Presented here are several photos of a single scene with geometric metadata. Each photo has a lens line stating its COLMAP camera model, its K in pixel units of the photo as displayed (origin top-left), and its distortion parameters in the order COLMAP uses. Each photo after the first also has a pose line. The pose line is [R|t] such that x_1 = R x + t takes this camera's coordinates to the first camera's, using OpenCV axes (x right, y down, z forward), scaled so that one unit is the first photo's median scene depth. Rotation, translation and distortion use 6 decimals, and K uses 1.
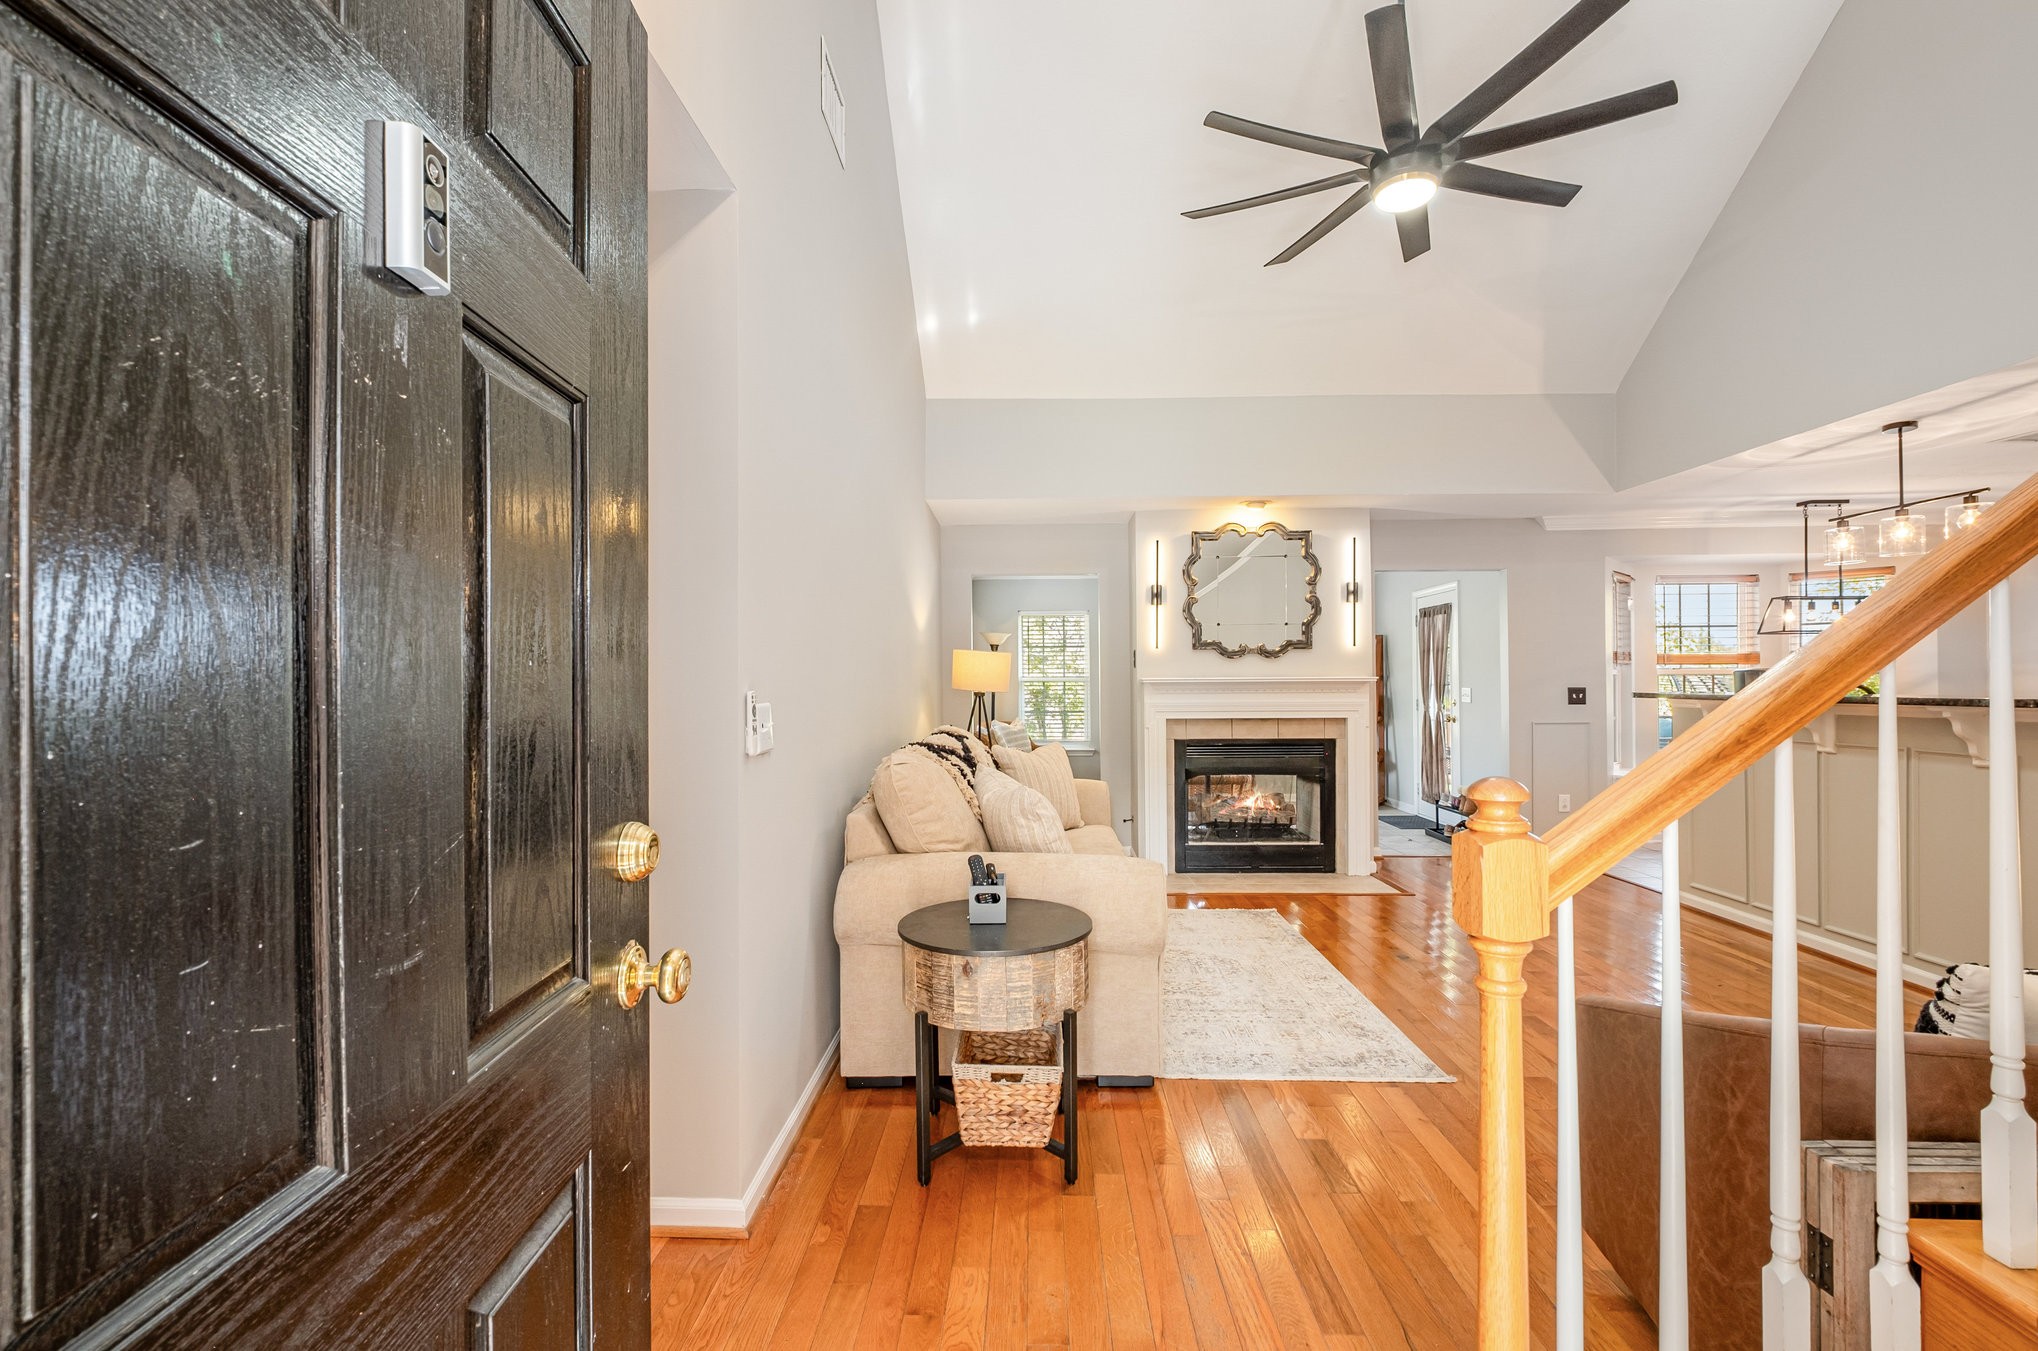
lens RADIAL K [[905.6, 0, 1019.0], [0, 905.6, 675.5], [0, 0, 1]] dist [0.000119, -0.000626]
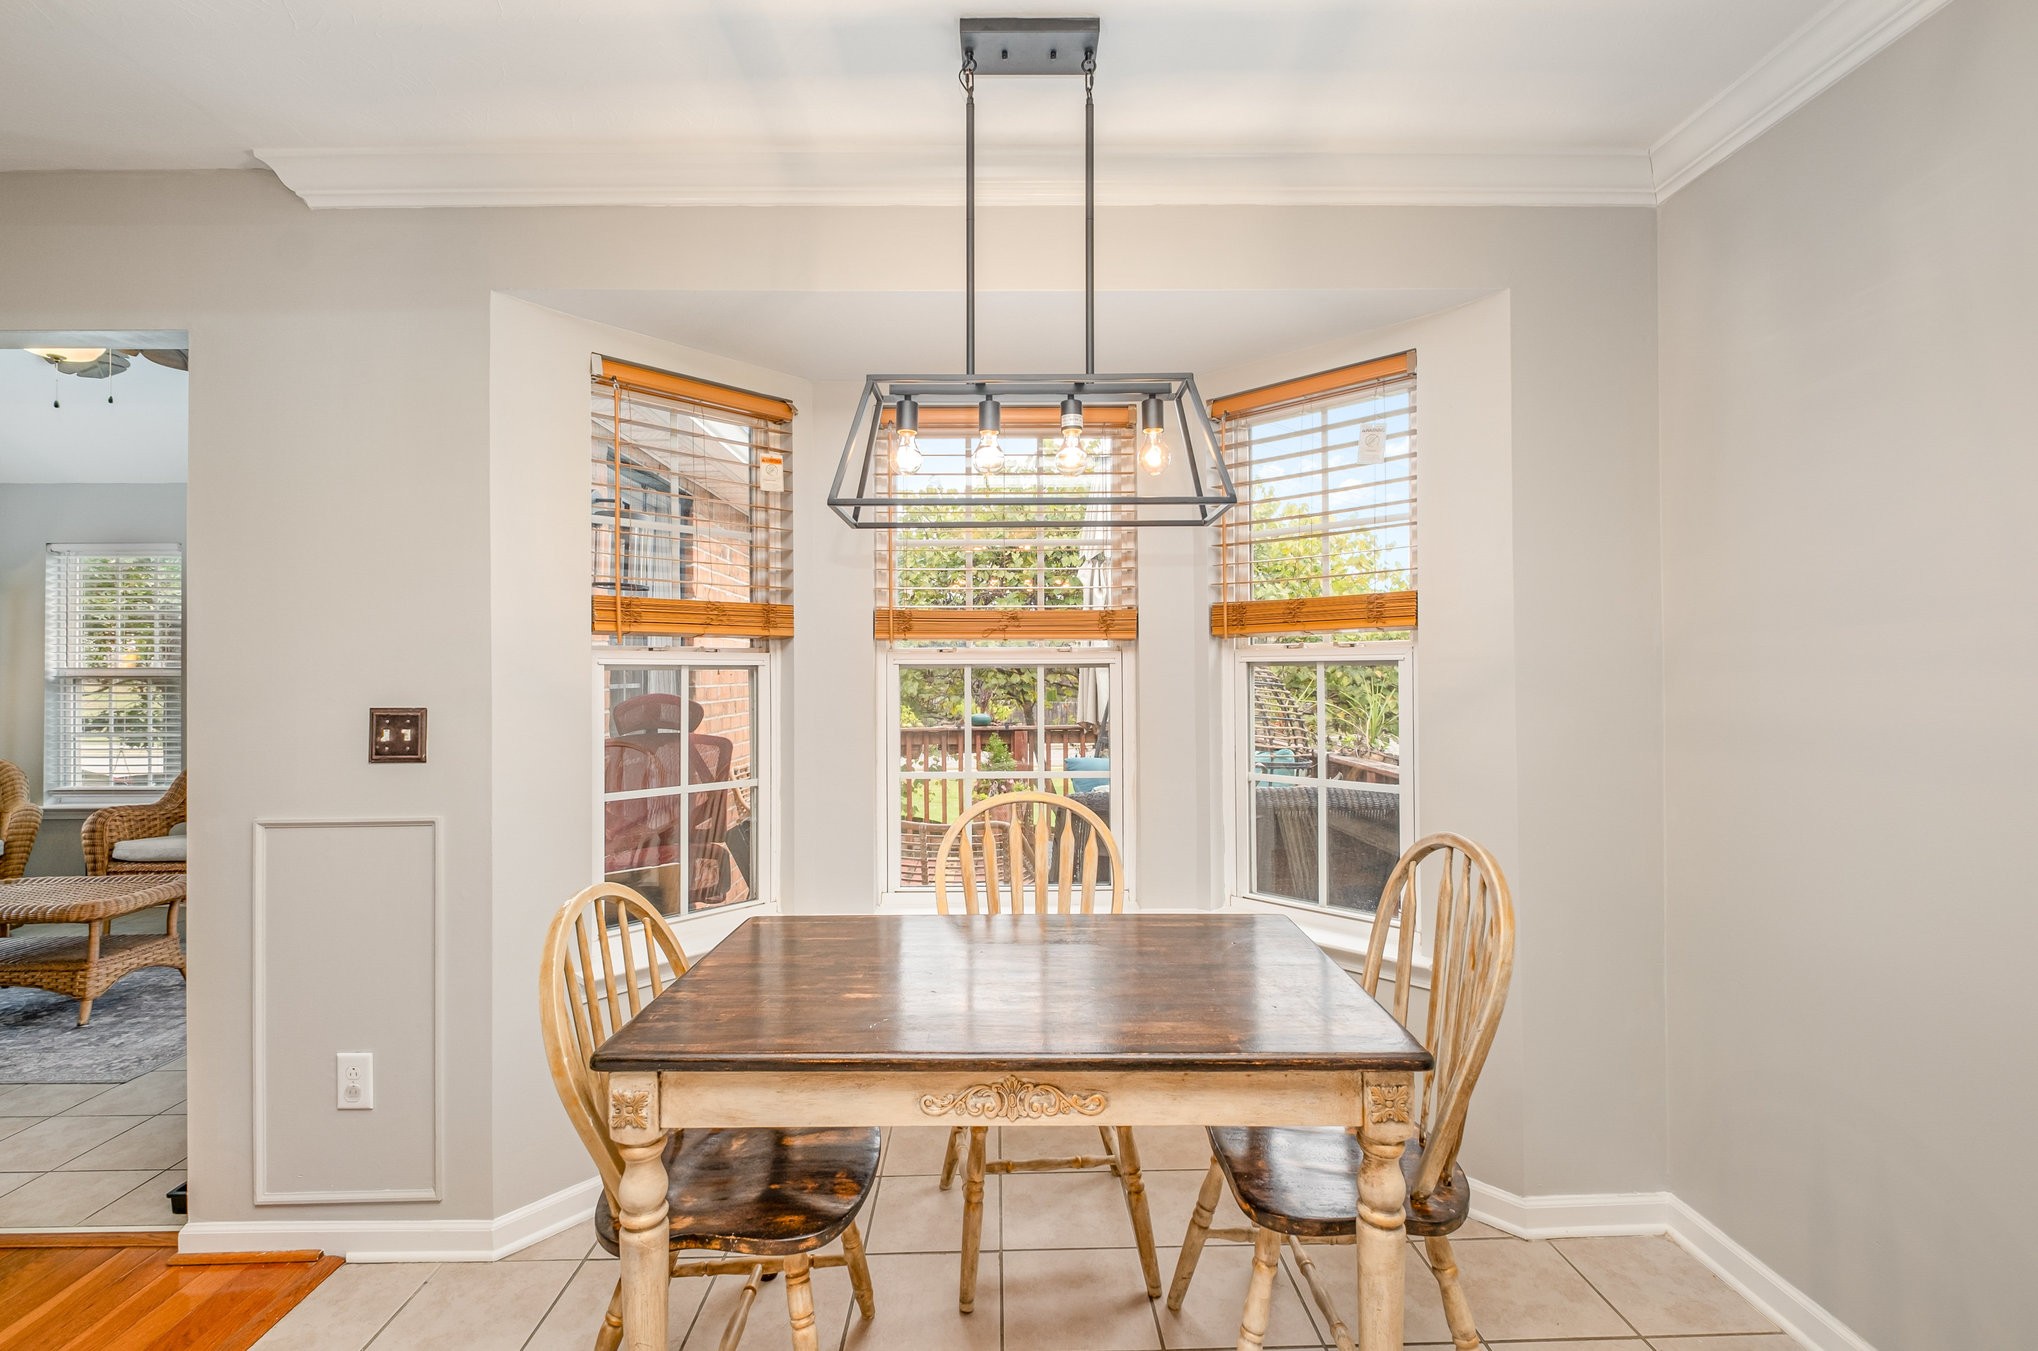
lens RADIAL K [[894.8, 0, 1014.9], [0, 894.8, 662.6], [0, 0, 1]] dist [-0.001351, -0.000752]
pose [[0.999001, 0.001930, 0.044656, 0.872423], [-0.001846, 0.999996, -0.001918, -0.002604], [-0.044659, 0.001834, 0.999001, 0.728923]]
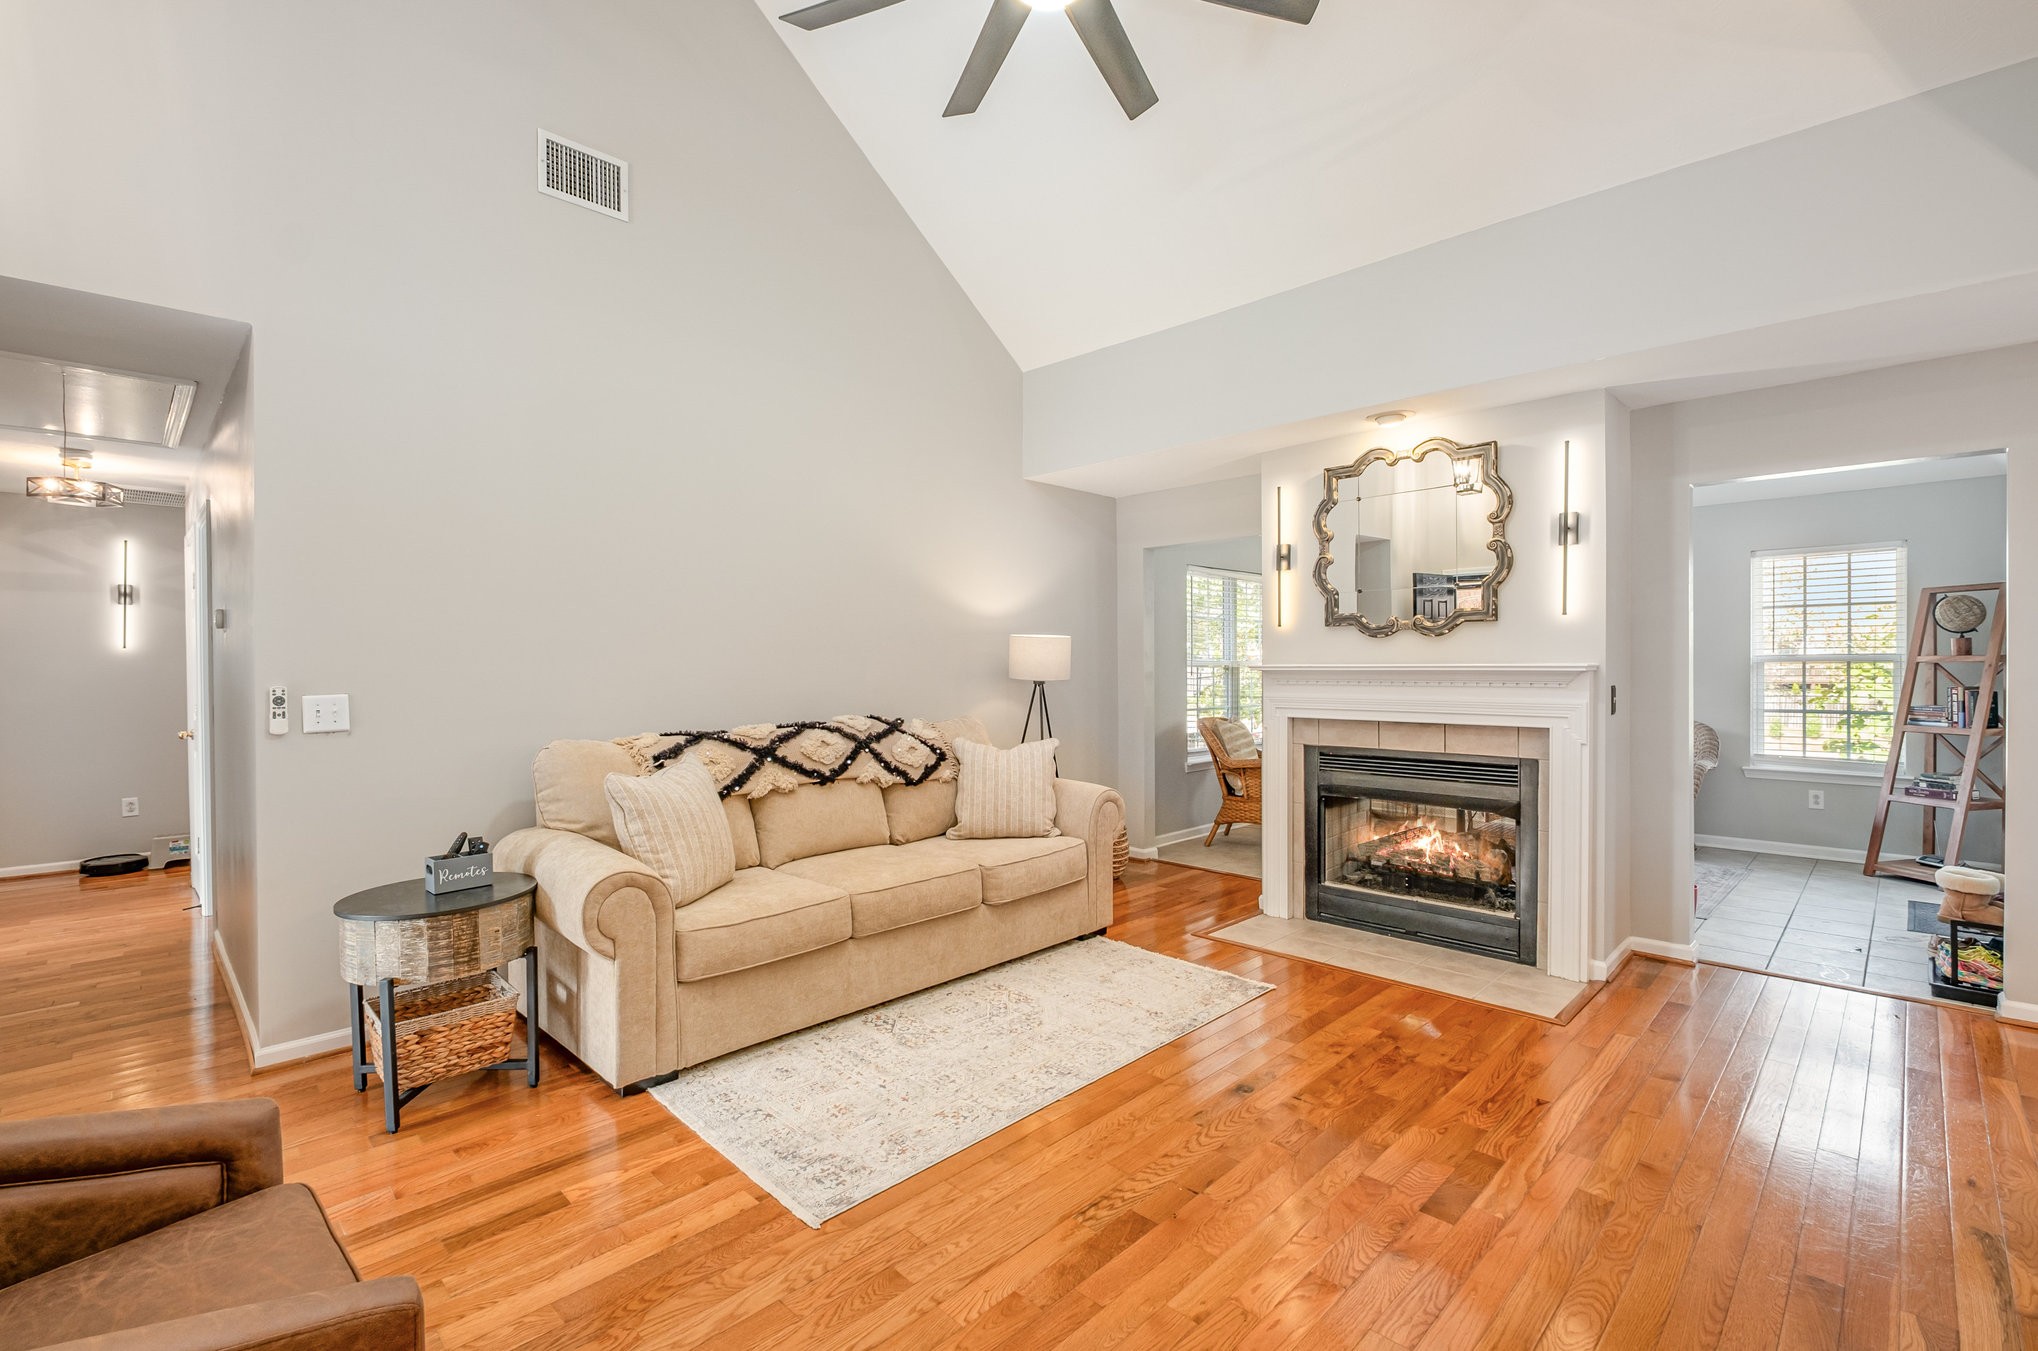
lens RADIAL K [[905.6, 0, 1019.0], [0, 905.6, 675.5], [0, 0, 1]] dist [0.000119, -0.000626]
pose [[0.728712, 0.010951, -0.684733, 0.519279], [0.006655, 0.999712, 0.023070, -0.007185], [0.684788, -0.021368, 0.728429, 0.277710]]
